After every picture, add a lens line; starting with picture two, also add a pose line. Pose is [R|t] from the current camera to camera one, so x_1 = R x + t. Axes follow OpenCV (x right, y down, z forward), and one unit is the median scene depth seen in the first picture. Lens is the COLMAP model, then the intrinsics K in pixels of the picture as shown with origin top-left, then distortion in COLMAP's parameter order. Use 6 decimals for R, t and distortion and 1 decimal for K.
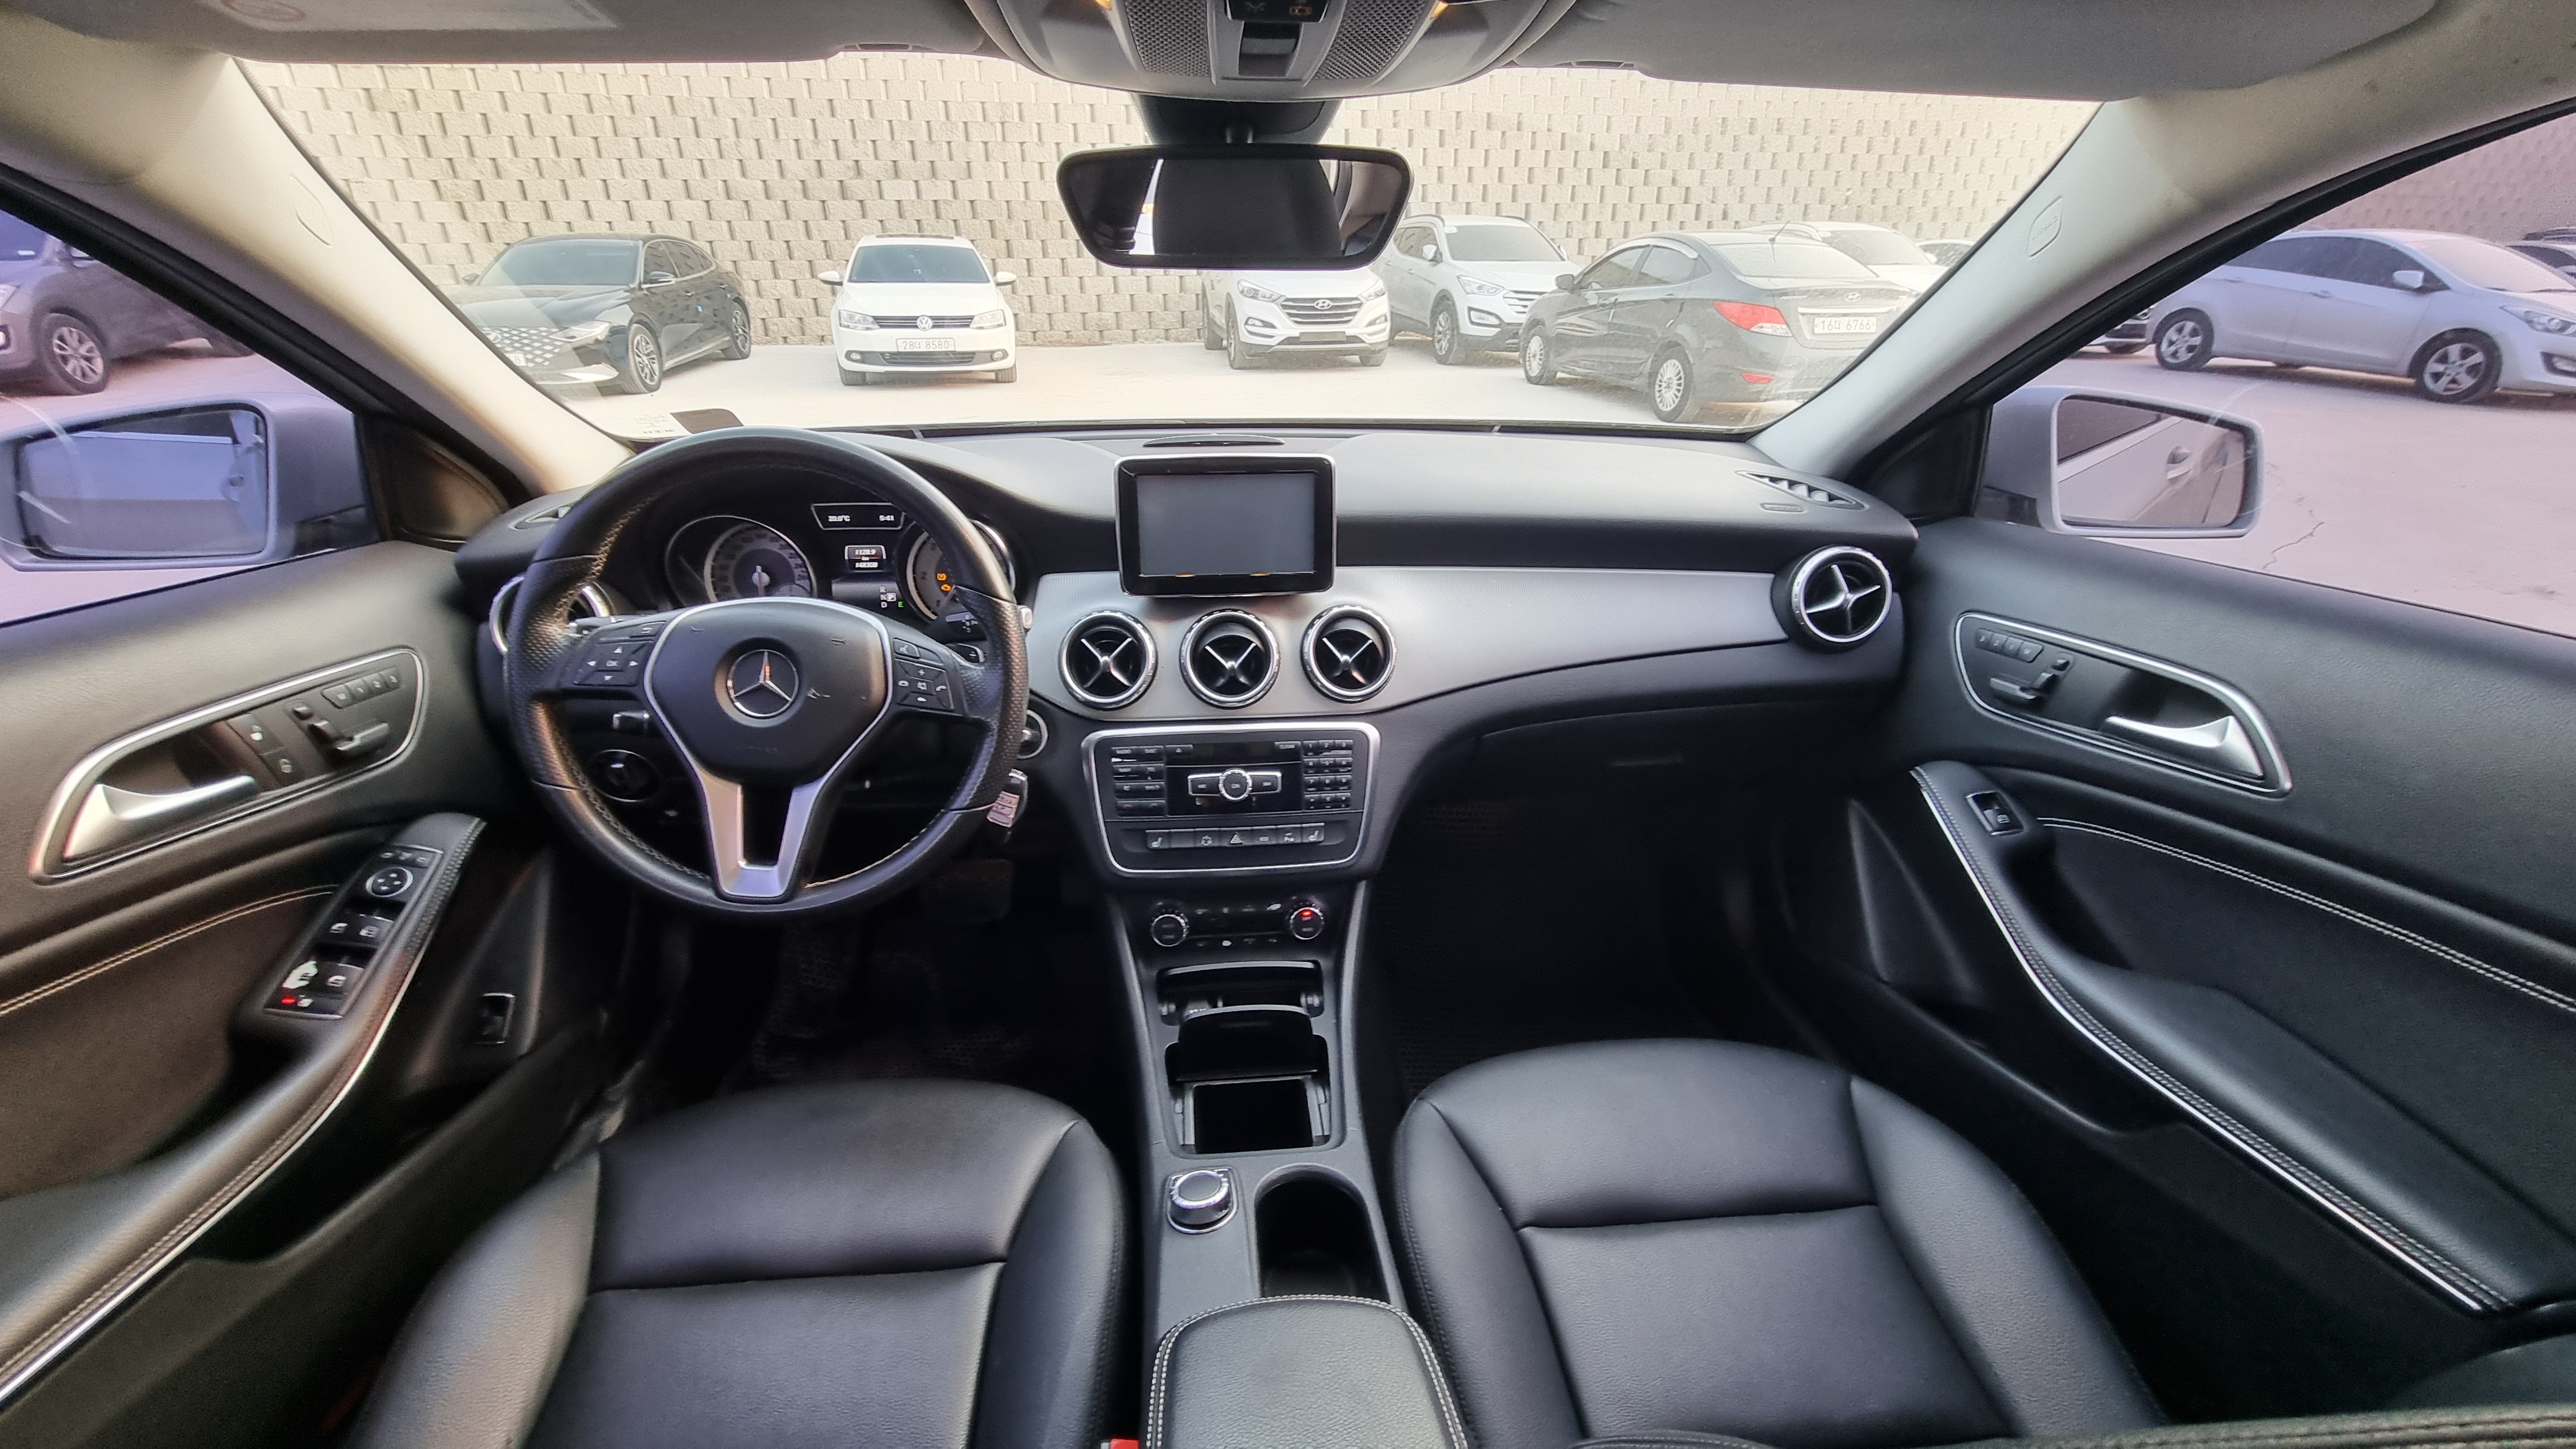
lens RADIAL K [[1066.5, 0, 1286.5], [0, 1066.5, 726.2], [0, 0, 1]] dist [-0.009027, 0.001421]
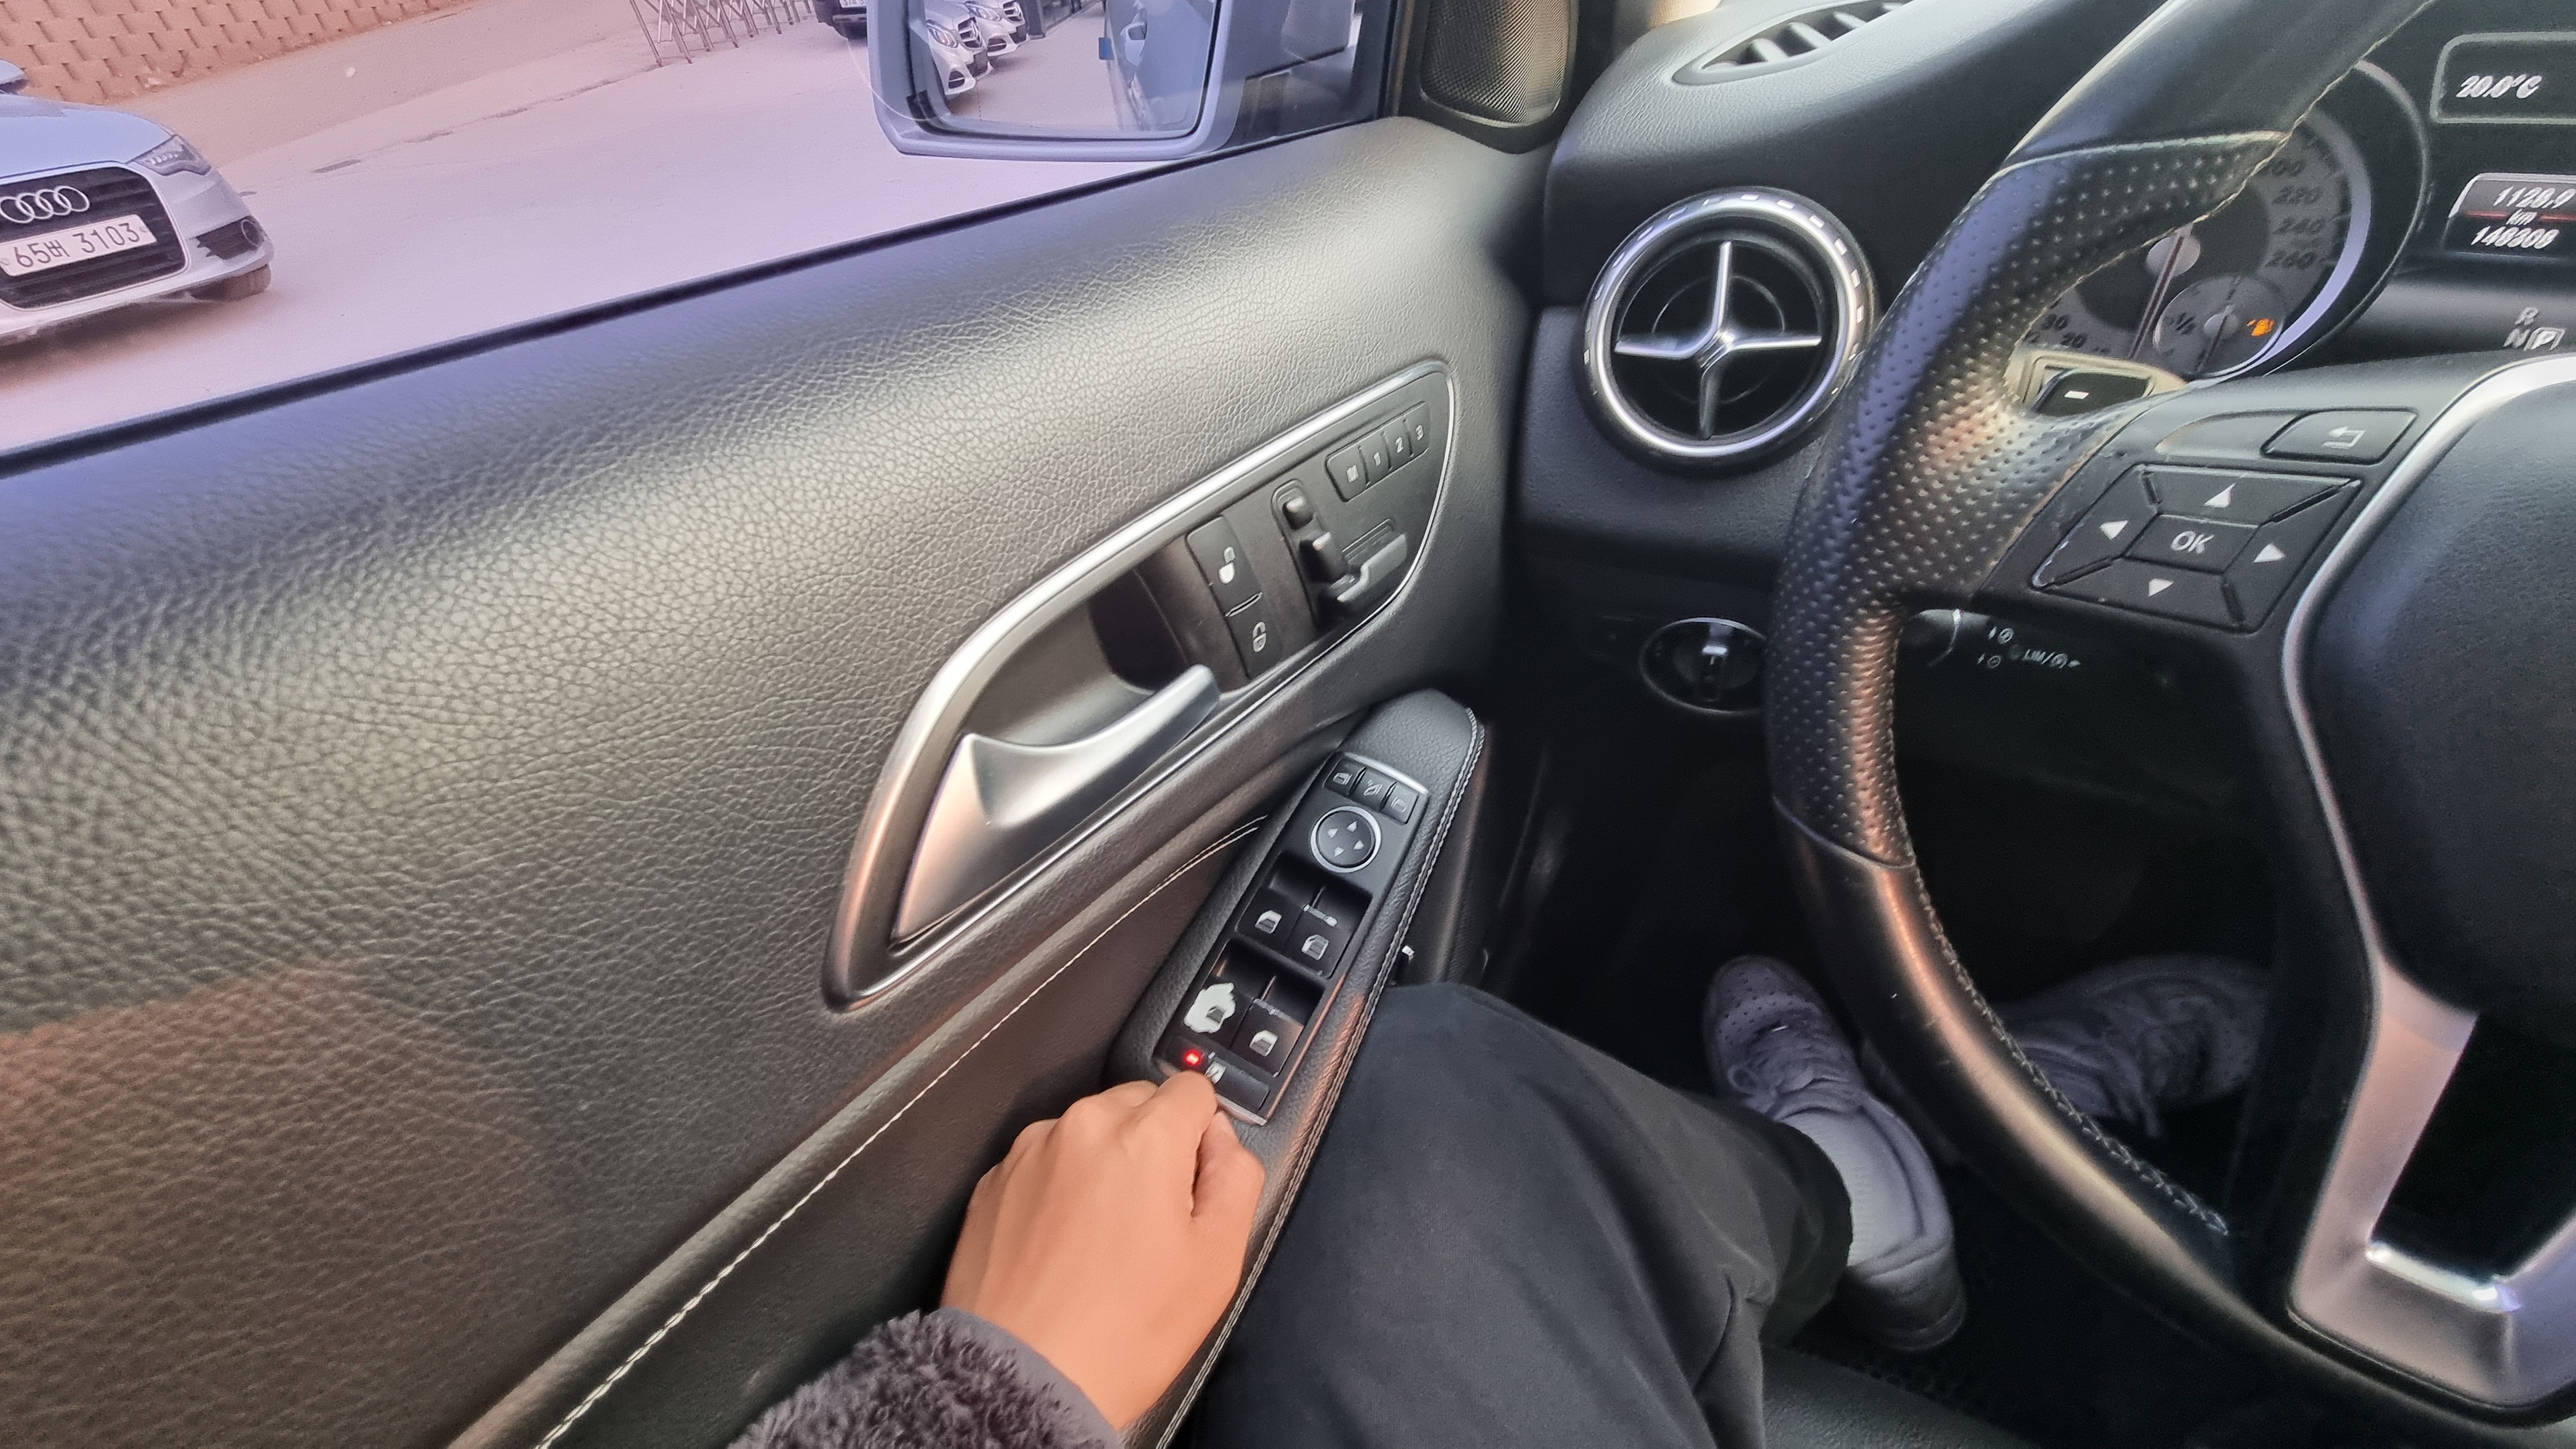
lens RADIAL K [[1066.5, 0, 1247.8], [0, 1066.5, 728.6], [0, 0, 1]] dist [-0.009027, 0.001421]
pose [[0.814864, 0.298161, -0.497088, -0.543562], [-0.145575, 0.935344, 0.322397, -0.053536], [0.561074, -0.190346, 0.805583, 0.477897]]
